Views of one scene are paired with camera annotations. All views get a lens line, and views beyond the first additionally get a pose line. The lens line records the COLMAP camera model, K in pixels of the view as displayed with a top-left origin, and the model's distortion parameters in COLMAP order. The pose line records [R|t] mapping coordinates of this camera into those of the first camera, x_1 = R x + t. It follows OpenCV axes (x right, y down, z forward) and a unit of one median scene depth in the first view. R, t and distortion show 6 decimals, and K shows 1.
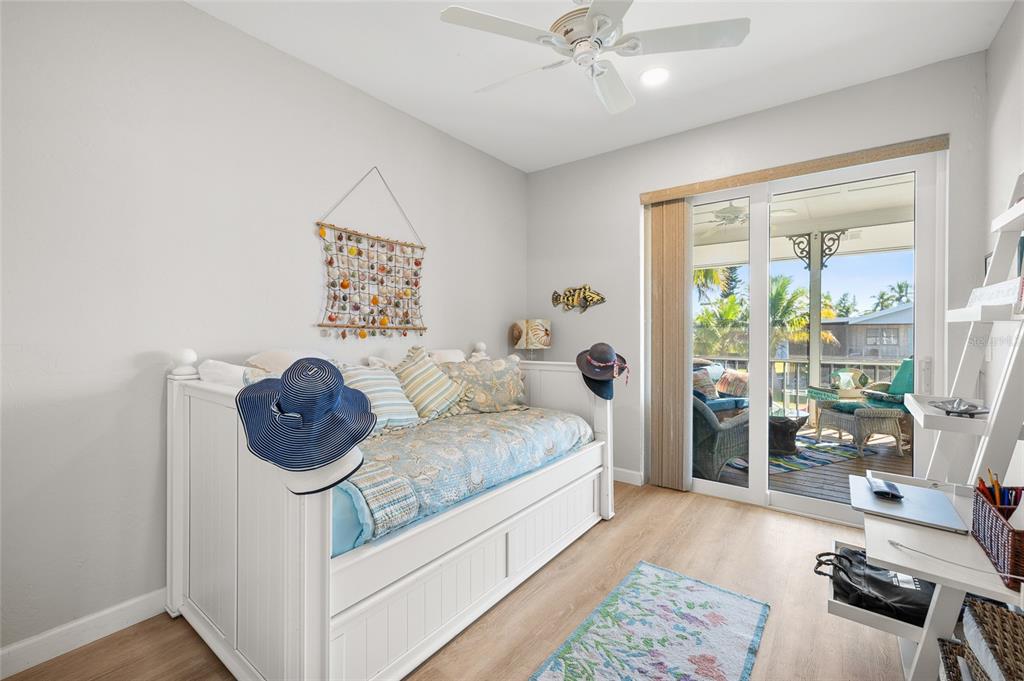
lens RADIAL K [[430.5, 0, 512.0], [0, 430.5, 334.3], [0, 0, 1]] dist [0.000918, 0.000121]
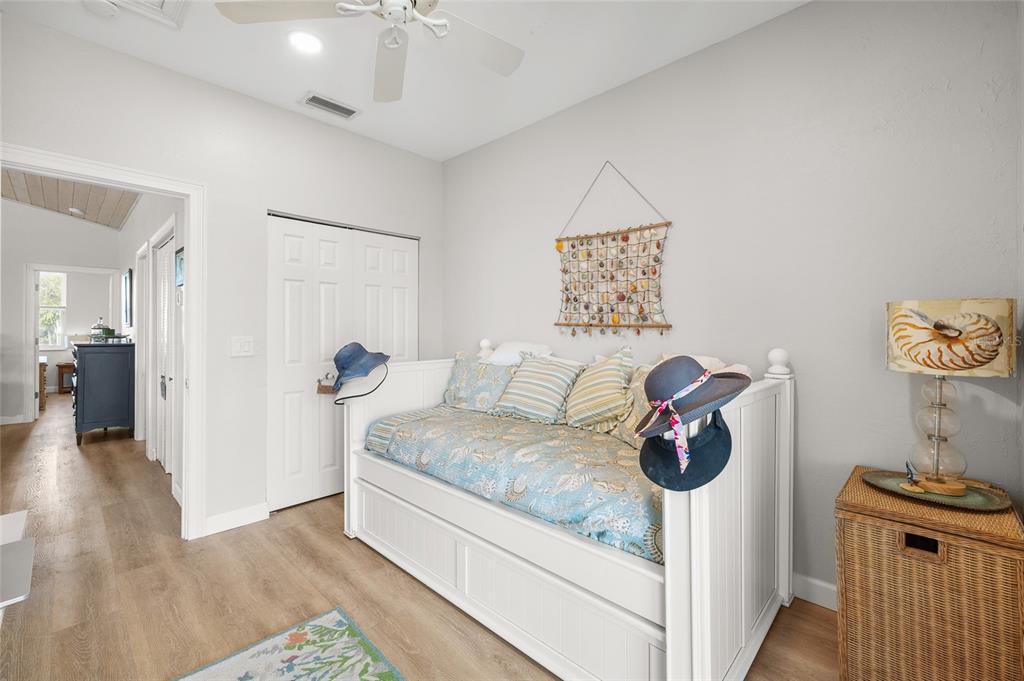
lens RADIAL K [[430.5, 0, 512.8], [0, 430.5, 329.9], [0, 0, 1]] dist [0.000918, 0.000121]
pose [[-0.109205, -0.000729, -0.994019, 0.711048], [-0.008933, 0.999960, 0.000248, -0.004727], [0.993979, 0.008907, -0.109207, 0.944233]]
